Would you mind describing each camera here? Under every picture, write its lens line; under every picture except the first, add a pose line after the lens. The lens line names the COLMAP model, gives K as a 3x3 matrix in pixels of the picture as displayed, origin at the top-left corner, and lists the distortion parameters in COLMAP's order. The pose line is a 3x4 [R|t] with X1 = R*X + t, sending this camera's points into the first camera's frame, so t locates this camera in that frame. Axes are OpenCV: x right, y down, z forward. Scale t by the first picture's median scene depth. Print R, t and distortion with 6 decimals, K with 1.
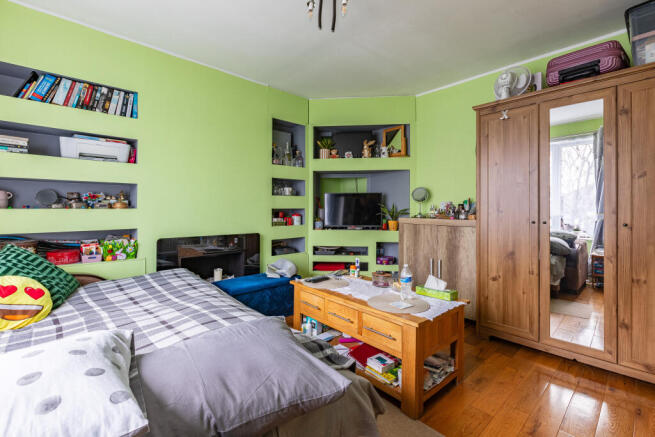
lens RADIAL K [[288.6, 0, 325.4], [0, 288.6, 208.8], [0, 0, 1]] dist [-0.000423, -0.000027]
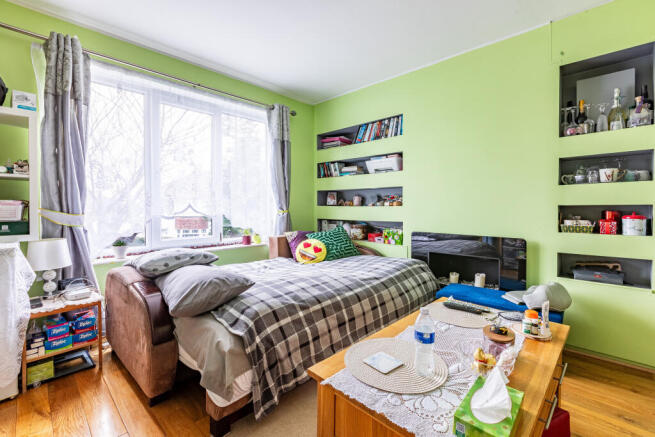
lens RADIAL K [[288.6, 0, 325.4], [0, 288.6, 208.8], [0, 0, 1]] dist [-0.000423, -0.000027]
pose [[0.077083, 0.004443, -0.997015, 0.588197], [0.000670, 0.999990, 0.004508, 0.005917], [0.997024, -0.001015, 0.077079, 0.573401]]
